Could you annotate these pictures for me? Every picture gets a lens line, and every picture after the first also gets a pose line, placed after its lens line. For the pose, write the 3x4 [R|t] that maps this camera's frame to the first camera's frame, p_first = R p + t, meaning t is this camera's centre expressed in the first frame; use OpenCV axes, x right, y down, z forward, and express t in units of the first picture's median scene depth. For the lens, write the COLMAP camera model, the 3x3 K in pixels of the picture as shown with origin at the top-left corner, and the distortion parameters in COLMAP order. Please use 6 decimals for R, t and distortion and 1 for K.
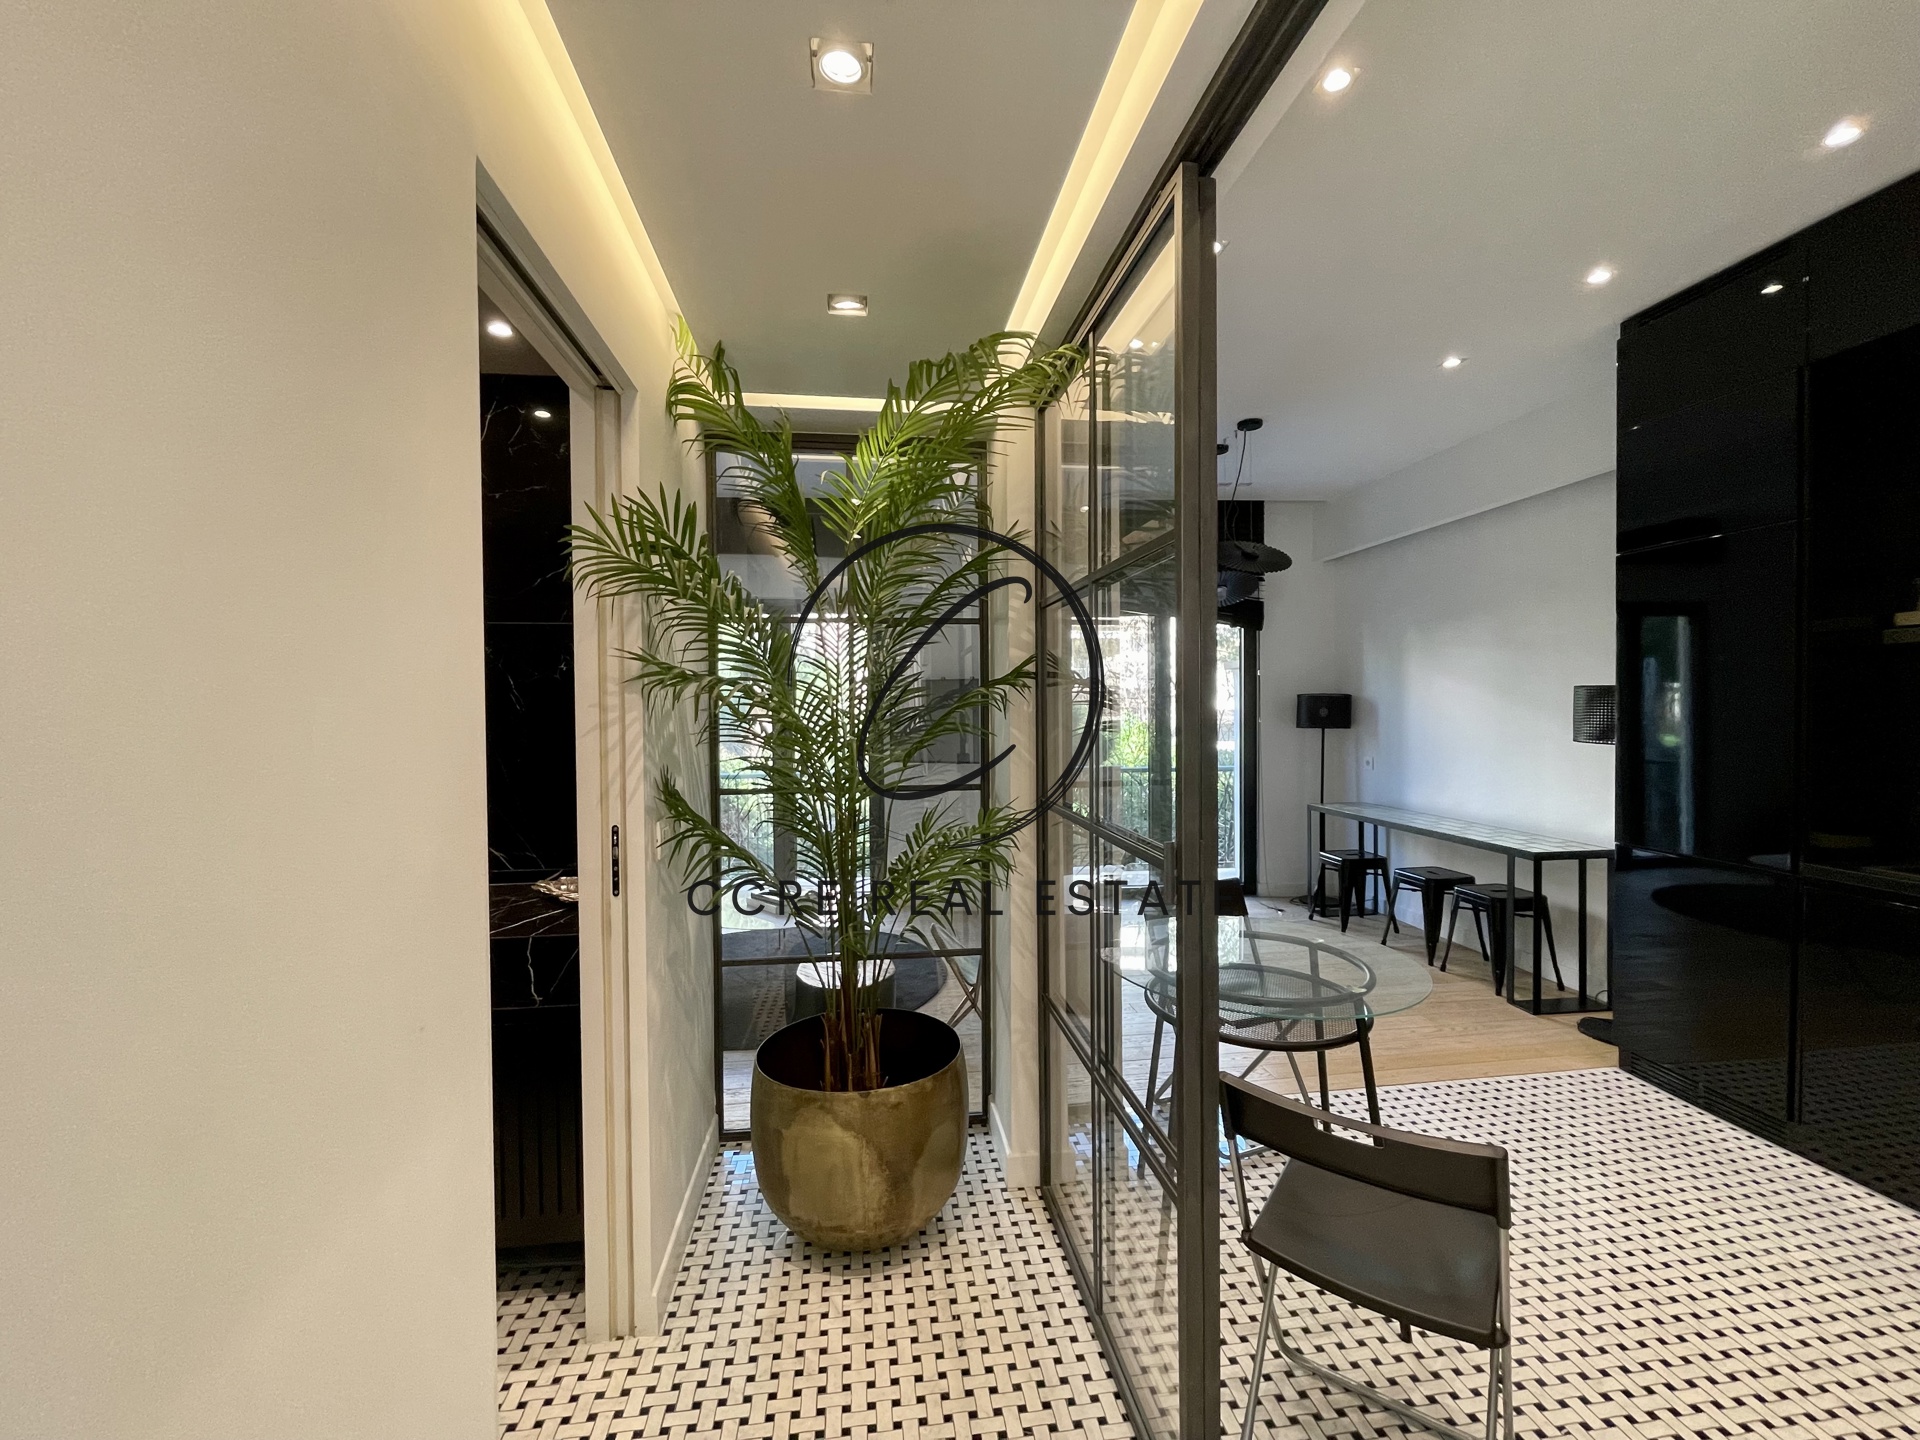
lens RADIAL K [[794.0, 0, 955.9], [0, 794.0, 714.0], [0, 0, 1]] dist [0.000617, 0.000047]
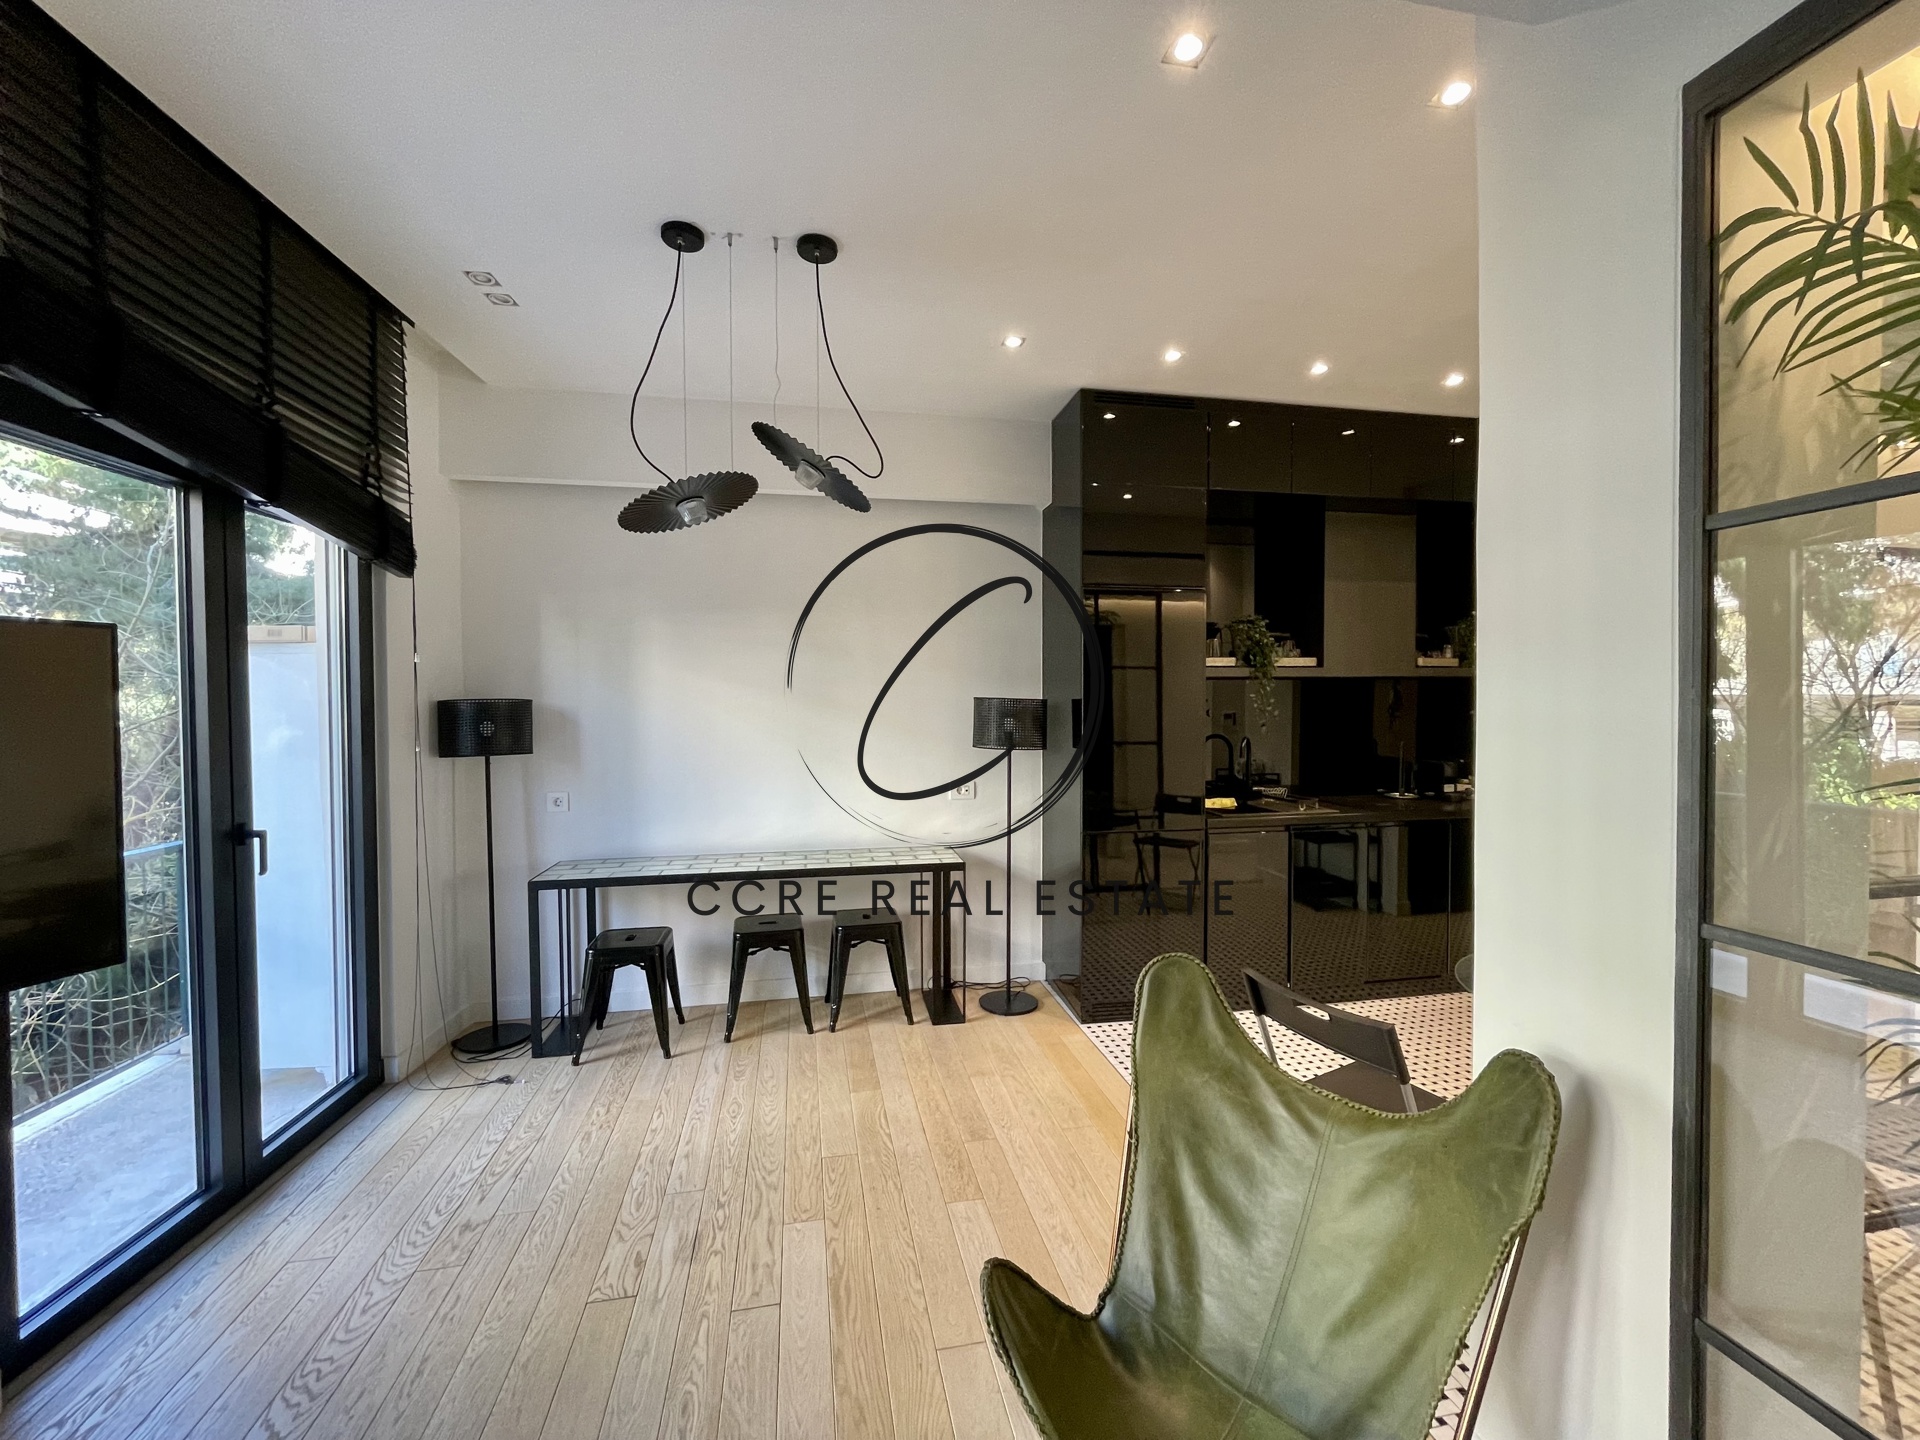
lens RADIAL K [[794.0, 0, 955.9], [0, 794.0, 714.0], [0, 0, 1]] dist [0.000617, 0.000047]
pose [[-0.064581, -0.014014, 0.997814, -0.209614], [0.010526, 0.999836, 0.014724, -0.021944], [-0.997857, 0.011453, -0.064423, 0.816700]]
